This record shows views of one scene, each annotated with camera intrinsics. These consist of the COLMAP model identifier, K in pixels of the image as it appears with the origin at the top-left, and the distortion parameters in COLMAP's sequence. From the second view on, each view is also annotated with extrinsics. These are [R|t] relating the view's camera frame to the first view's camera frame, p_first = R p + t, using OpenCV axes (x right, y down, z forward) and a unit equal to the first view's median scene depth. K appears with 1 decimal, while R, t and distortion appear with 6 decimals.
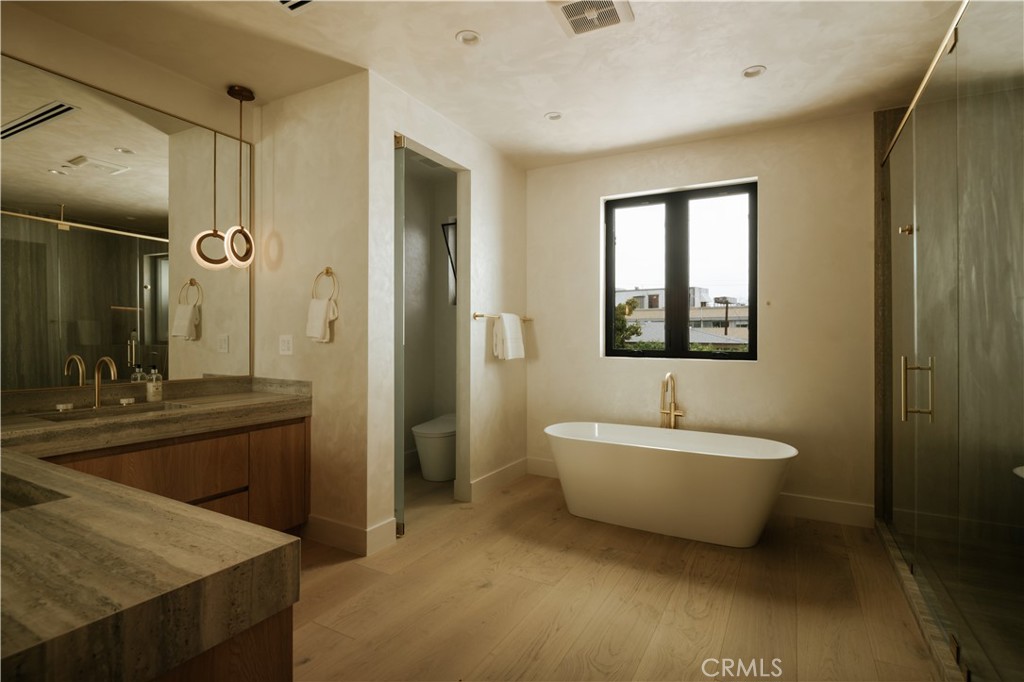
lens RADIAL K [[504.5, 0, 512.6], [0, 504.5, 337.6], [0, 0, 1]] dist [0.001456, -0.000433]
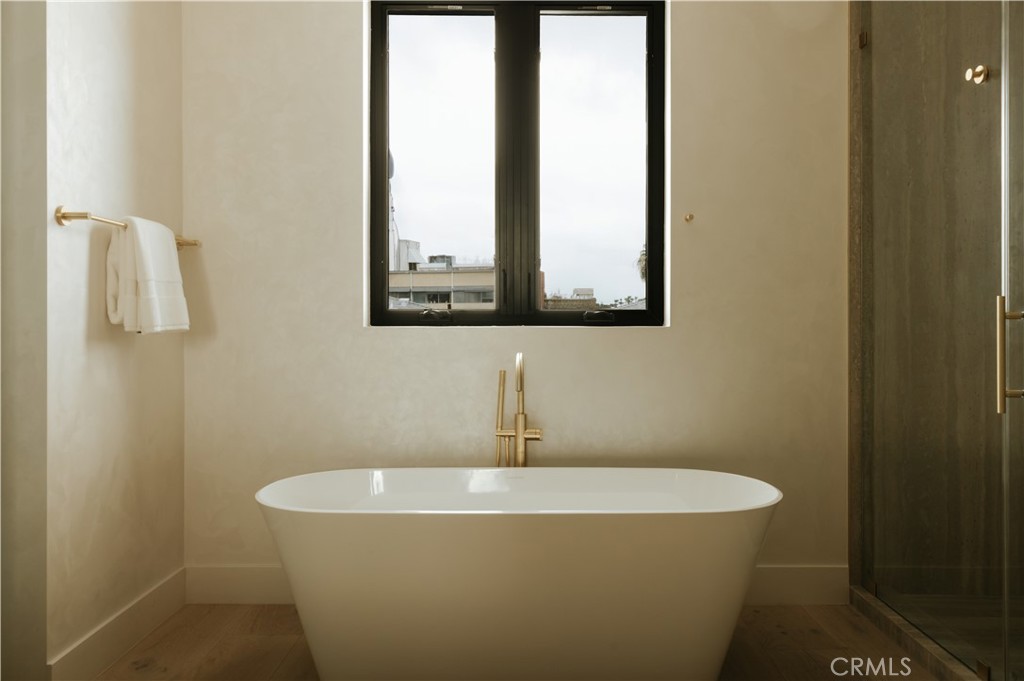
lens RADIAL K [[826.2, 0, 524.2], [0, 826.2, 319.9], [0, 0, 1]] dist [0.011766, 0.009688]
pose [[0.869249, -0.004807, 0.494351, -0.079274], [0.007259, 0.999969, -0.003041, 0.038634], [-0.494322, 0.006231, 0.869257, 0.288459]]
